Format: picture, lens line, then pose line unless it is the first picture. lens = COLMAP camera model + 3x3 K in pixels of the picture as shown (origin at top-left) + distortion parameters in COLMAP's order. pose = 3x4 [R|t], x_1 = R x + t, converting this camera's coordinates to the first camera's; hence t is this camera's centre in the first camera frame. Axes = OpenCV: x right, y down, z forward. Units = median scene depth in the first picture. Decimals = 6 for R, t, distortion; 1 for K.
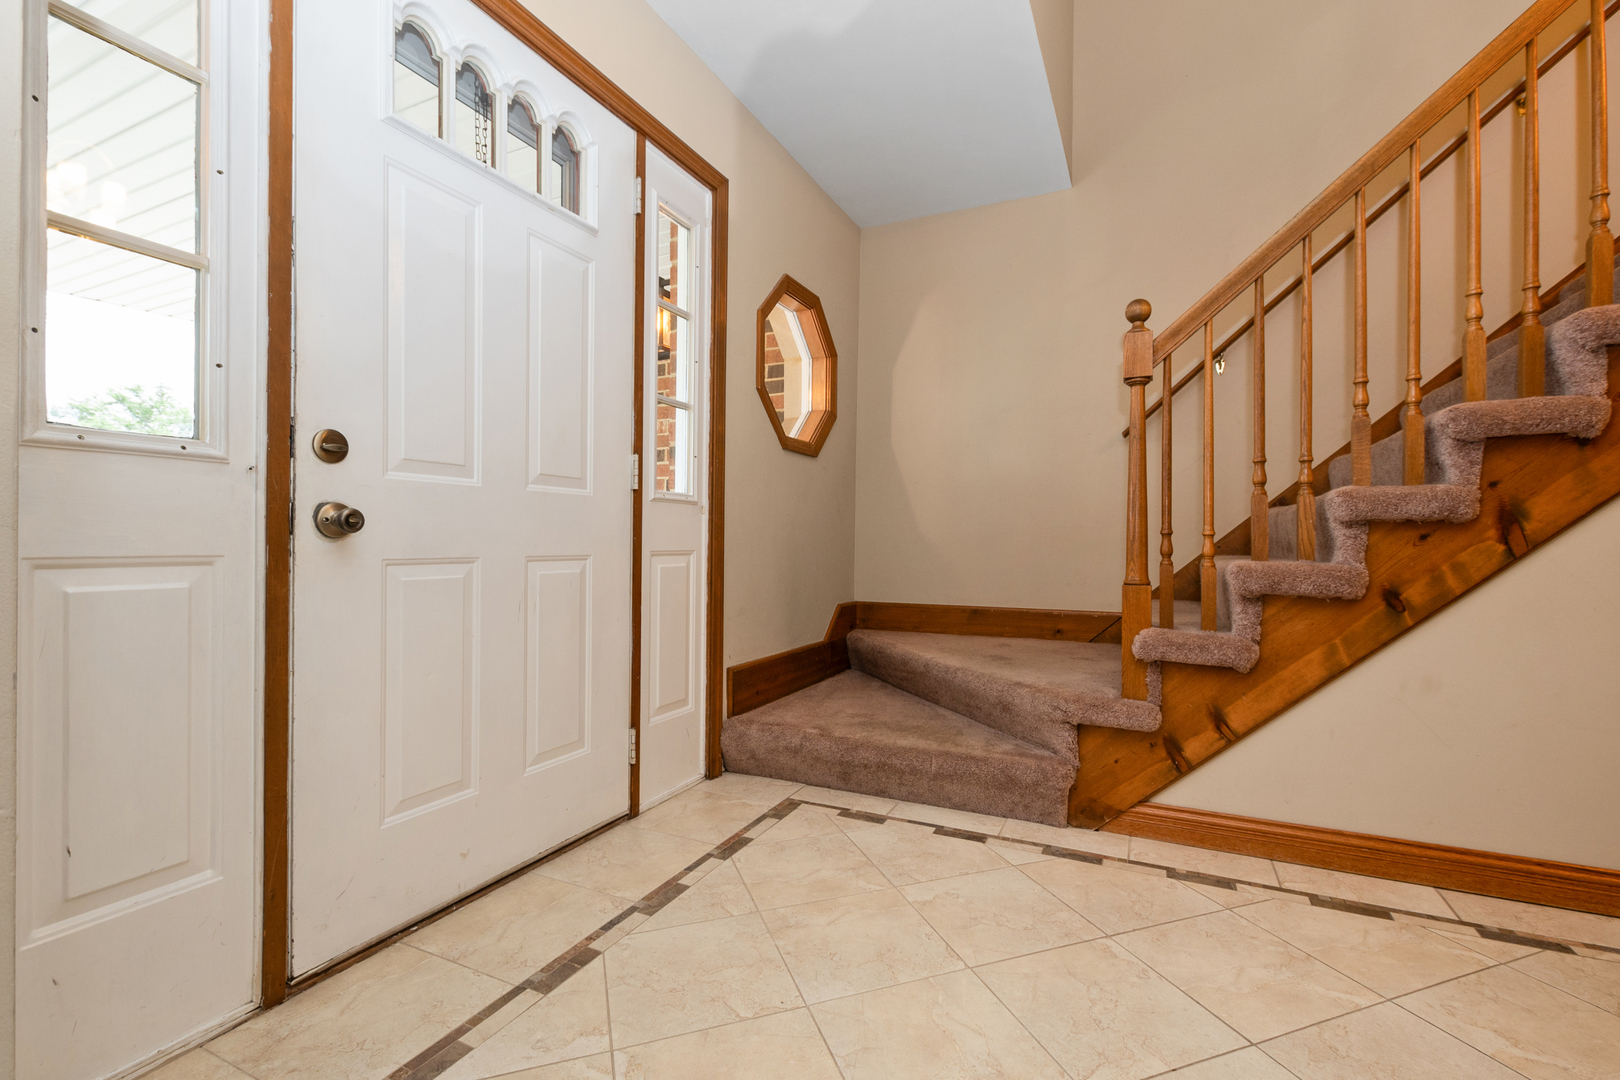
lens RADIAL K [[711.0, 0, 810.4], [0, 711.0, 539.2], [0, 0, 1]] dist [0.013543, -0.005226]
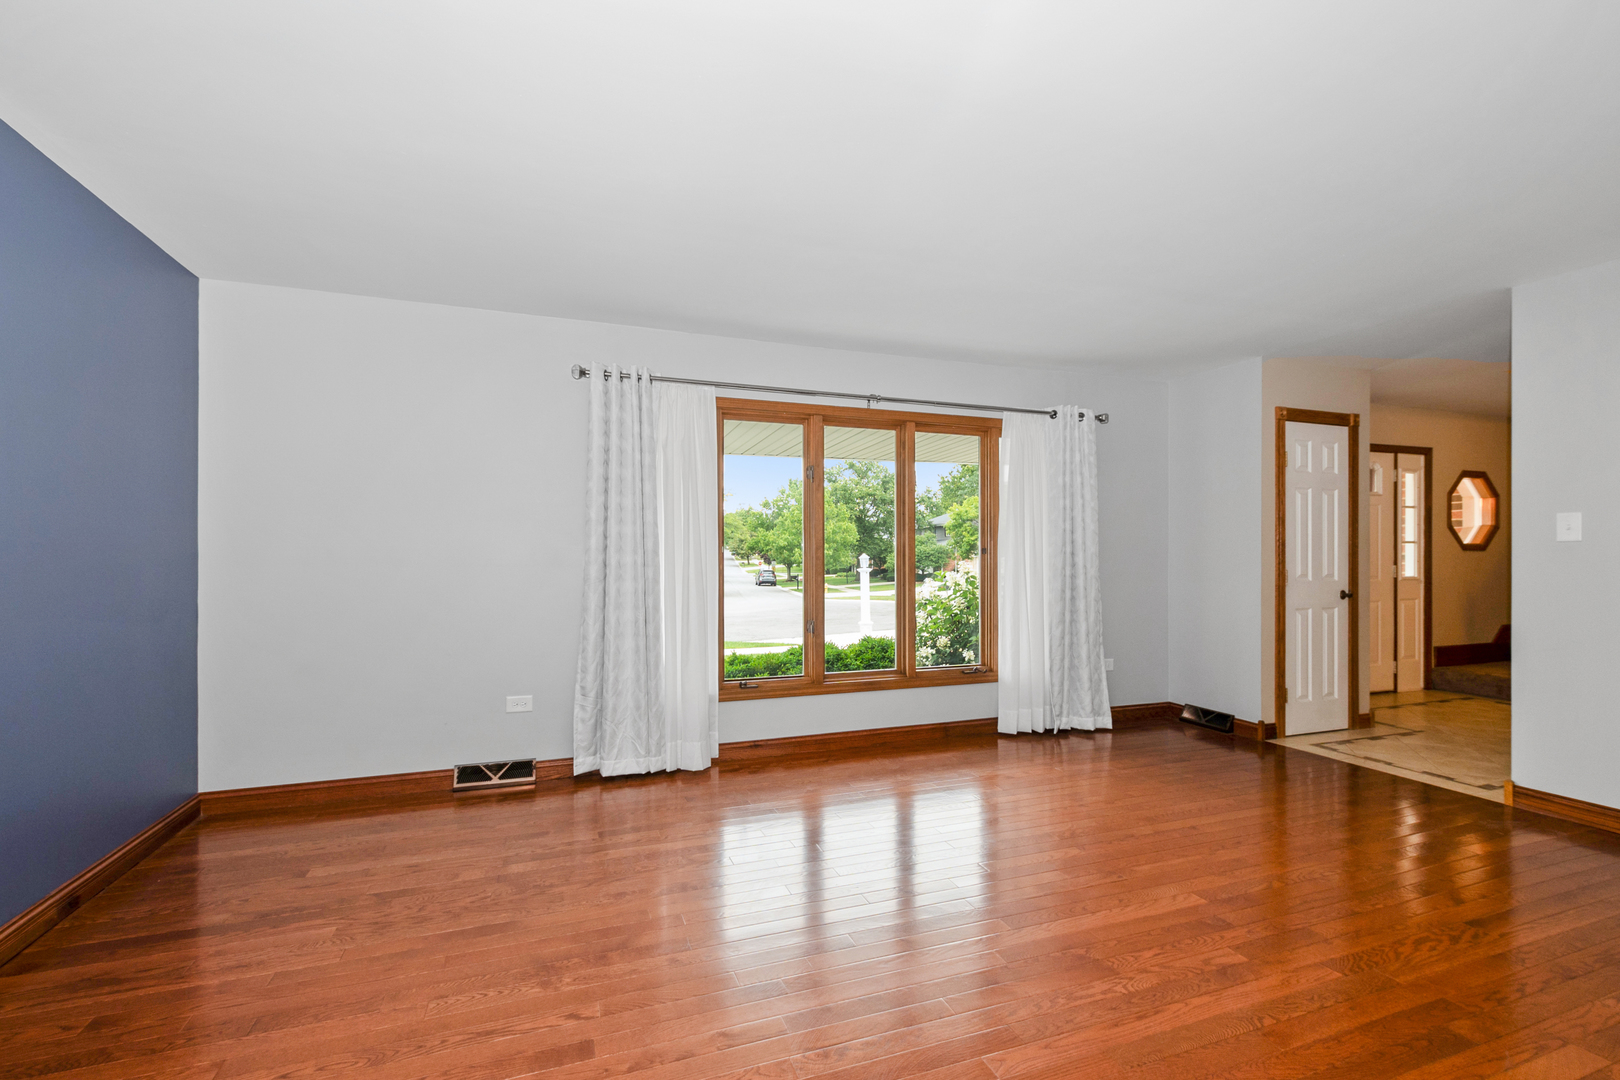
lens RADIAL K [[711.0, 0, 821.3], [0, 711.0, 554.9], [0, 0, 1]] dist [0.013543, -0.005226]
pose [[0.724350, -0.010973, -0.689345, 0.057276], [0.011402, 0.999927, -0.003936, -0.147226], [0.689338, -0.005009, 0.724422, -2.237381]]
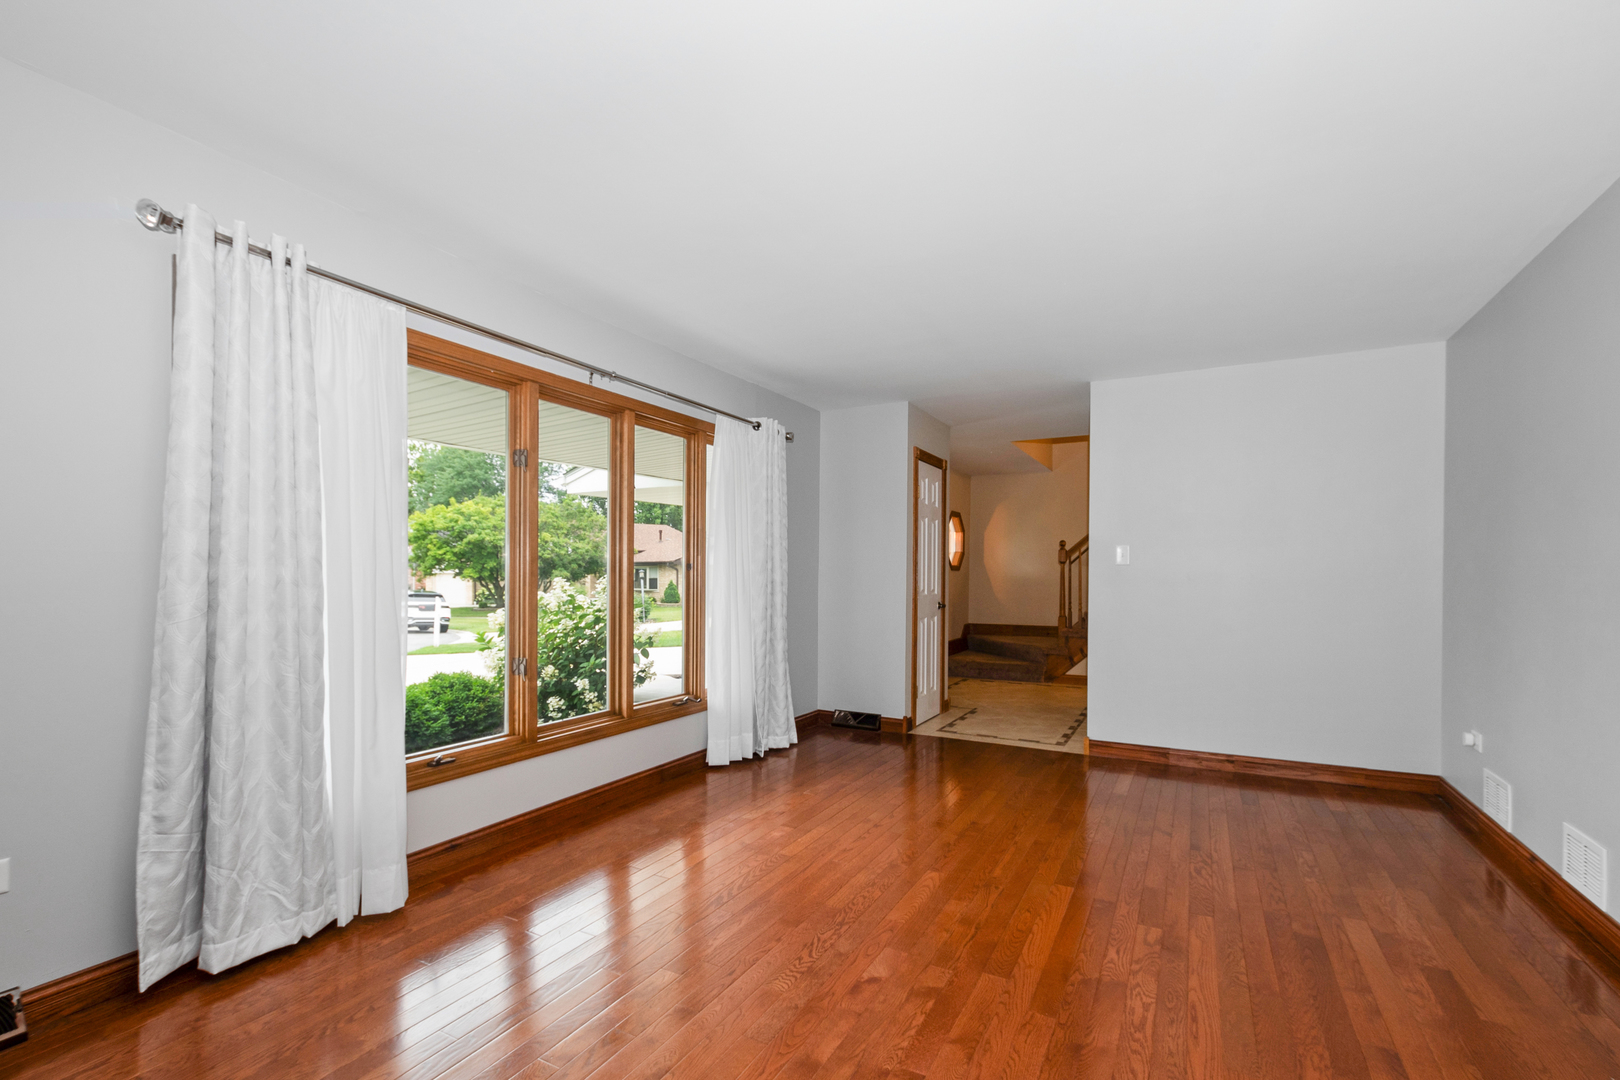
lens RADIAL K [[711.0, 0, 814.1], [0, 711.0, 572.0], [0, 0, 1]] dist [0.013543, -0.005226]
pose [[0.999018, -0.004203, -0.044117, -0.548041], [0.004329, 0.999987, 0.002749, -0.151331], [0.044105, -0.002937, 0.999023, -2.257690]]
